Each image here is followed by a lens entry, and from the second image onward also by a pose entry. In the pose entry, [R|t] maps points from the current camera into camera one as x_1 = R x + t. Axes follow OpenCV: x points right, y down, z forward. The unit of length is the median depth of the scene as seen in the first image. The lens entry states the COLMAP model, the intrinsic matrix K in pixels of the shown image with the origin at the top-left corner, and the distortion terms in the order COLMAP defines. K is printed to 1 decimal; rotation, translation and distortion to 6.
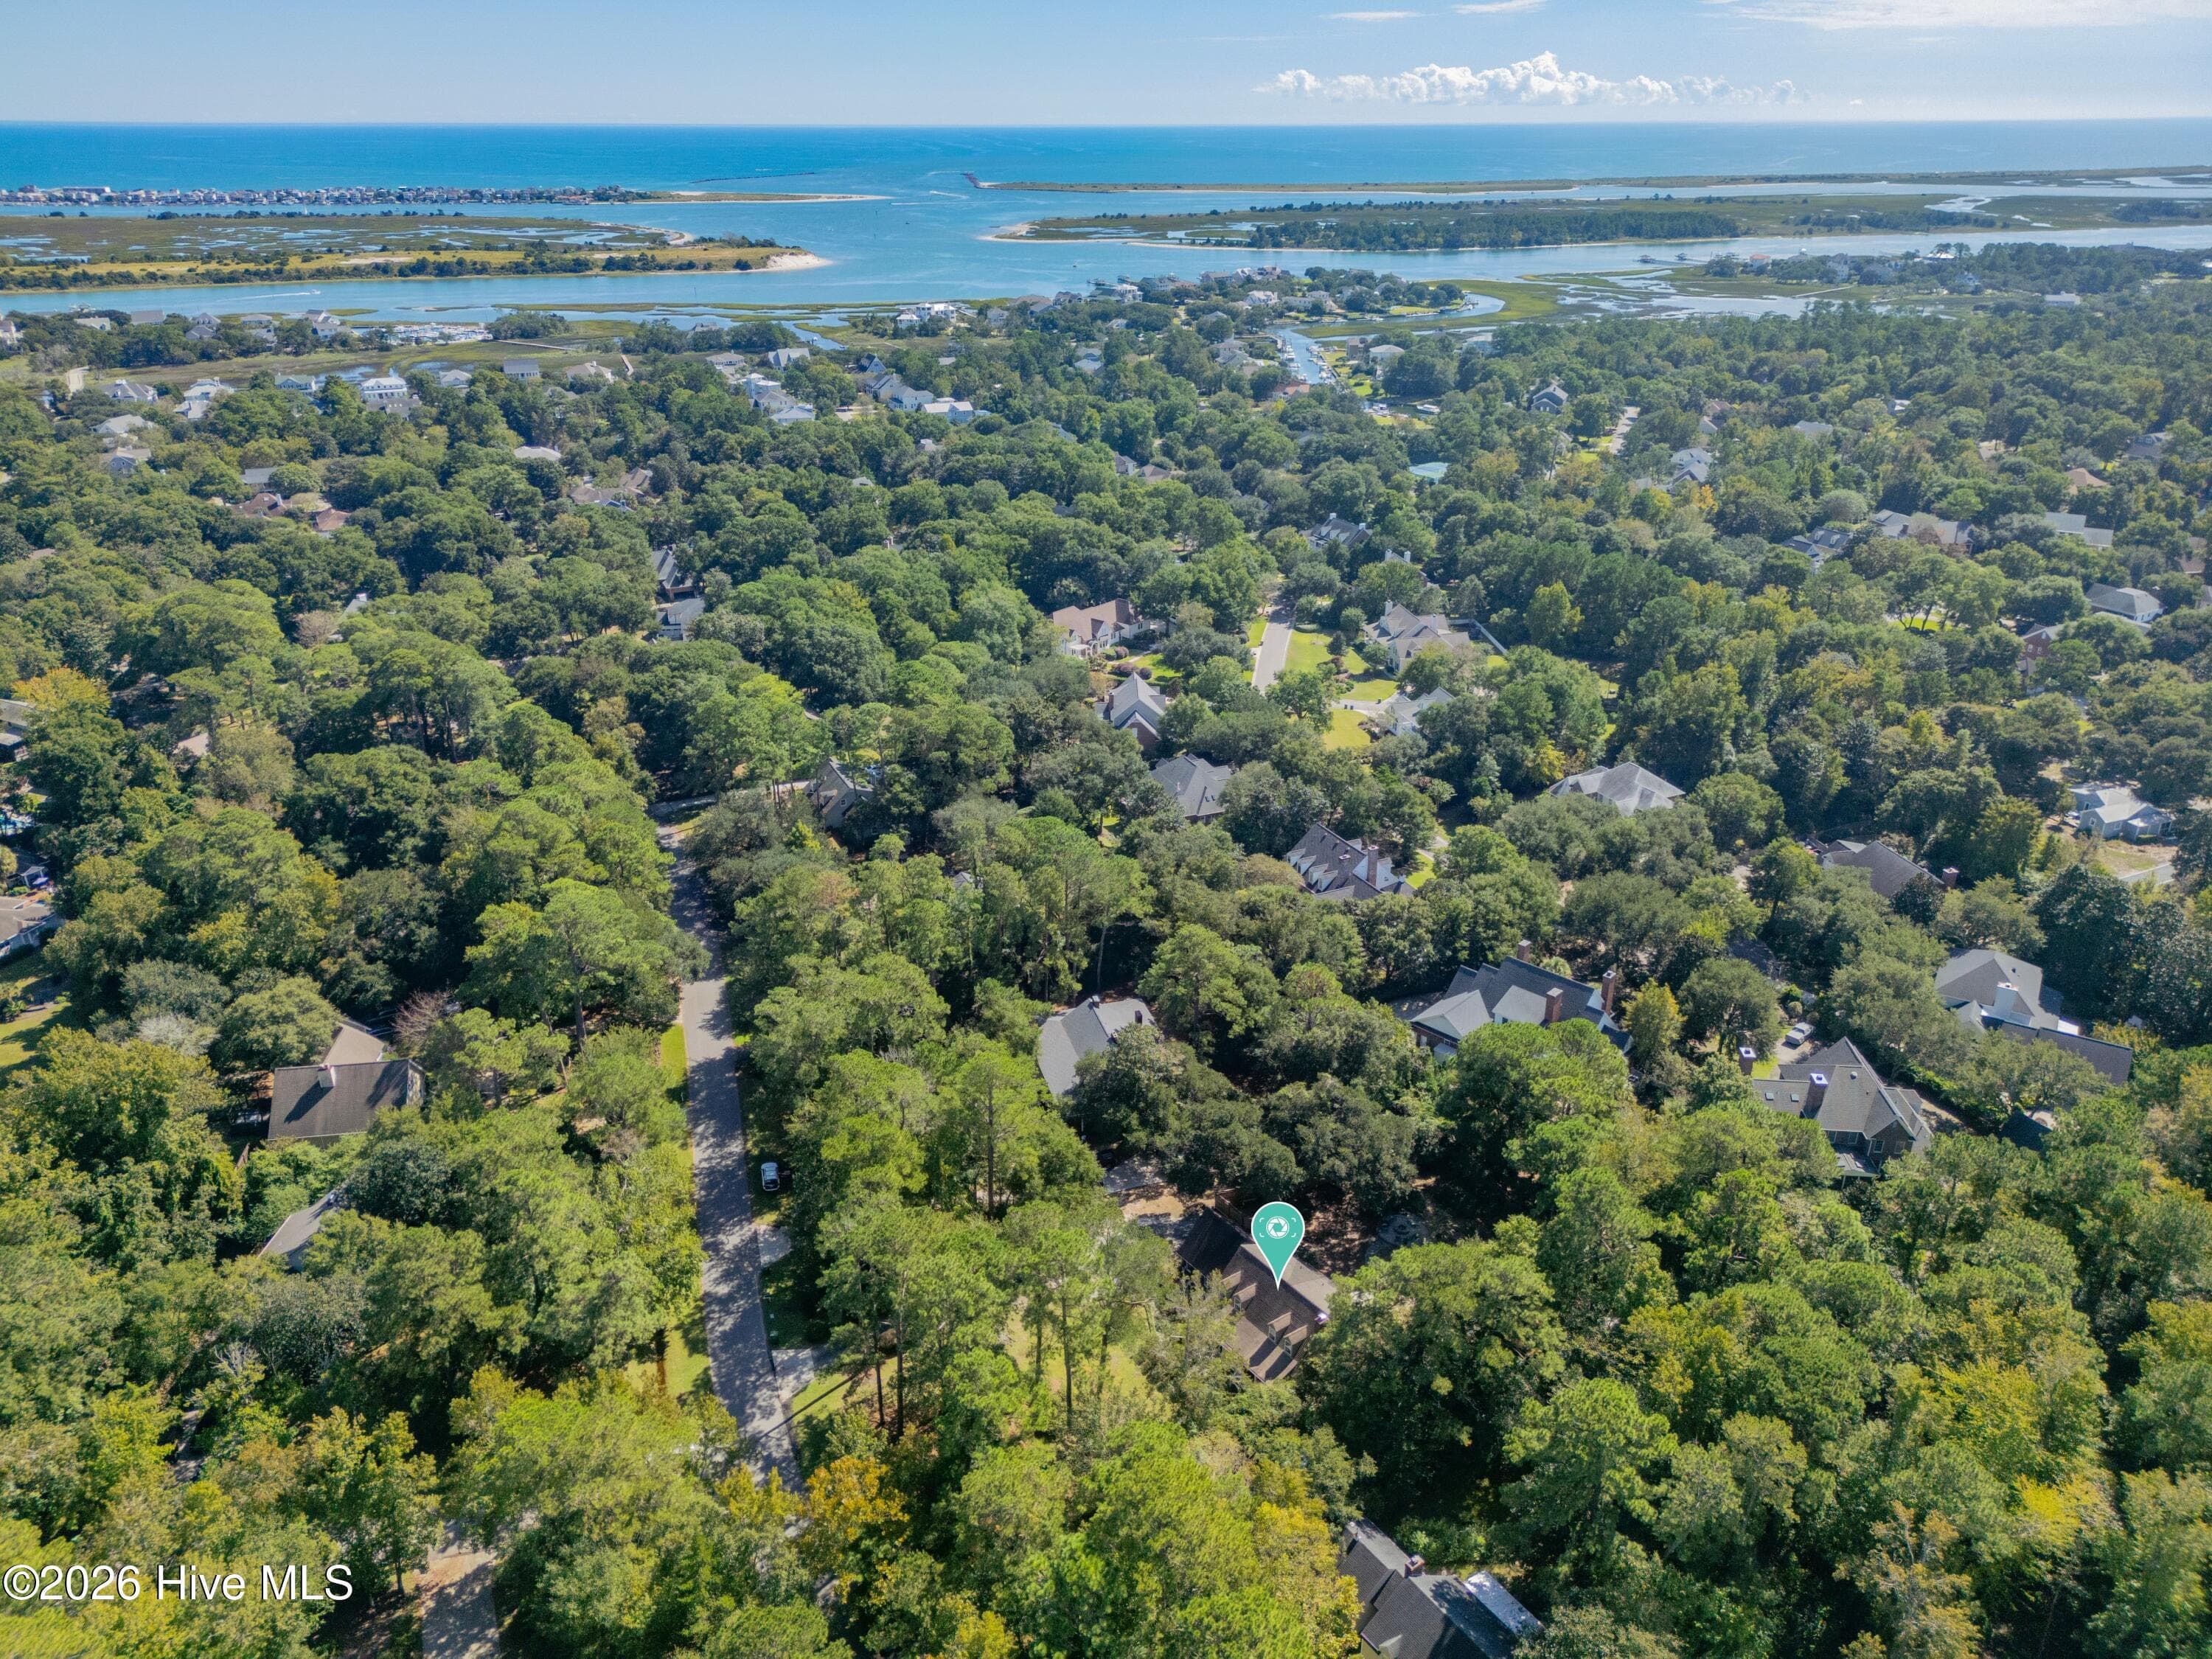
lens RADIAL K [[1552.6, 0, 1110.6], [0, 1552.6, 826.8], [0, 0, 1]] dist [0.044785, -0.033859]
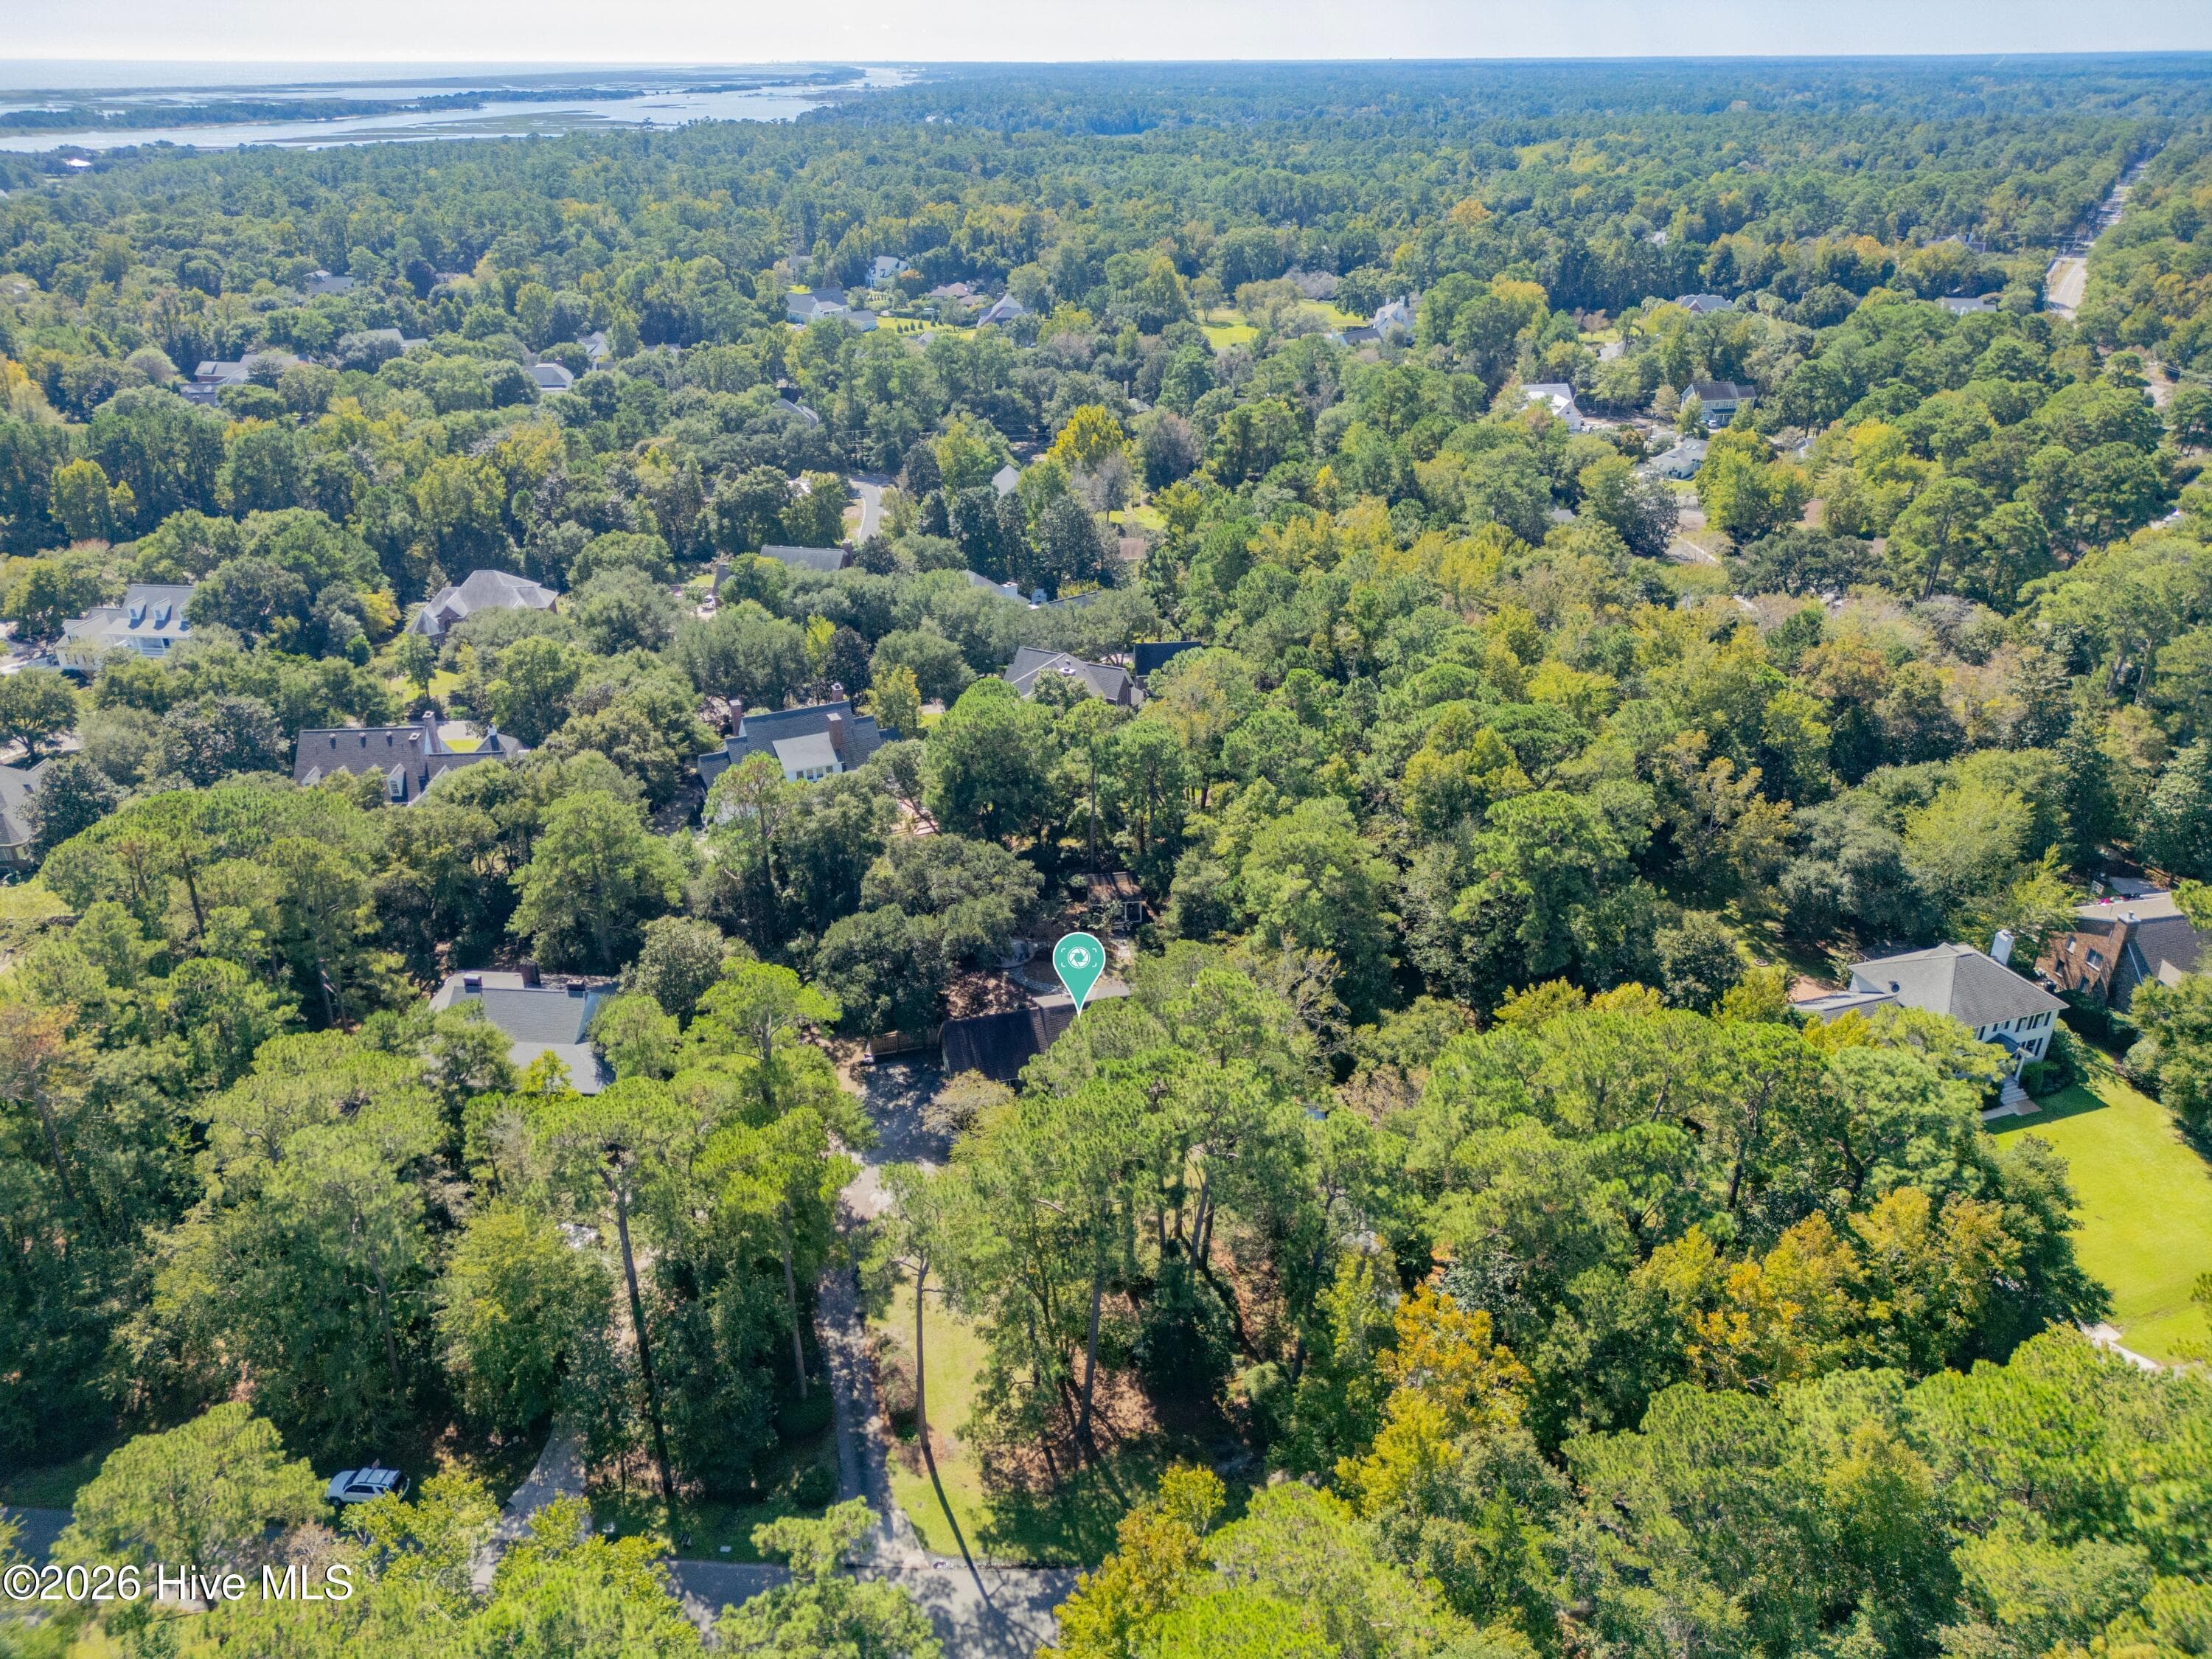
lens RADIAL K [[1552.6, 0, 1101.9], [0, 1552.6, 825.3], [0, 0, 1]] dist [0.044785, -0.033859]
pose [[0.370480, -0.411068, 0.832927, -0.306868], [0.384196, 0.884250, 0.265510, -0.013086], [-0.845658, 0.221642, 0.485528, 0.309579]]
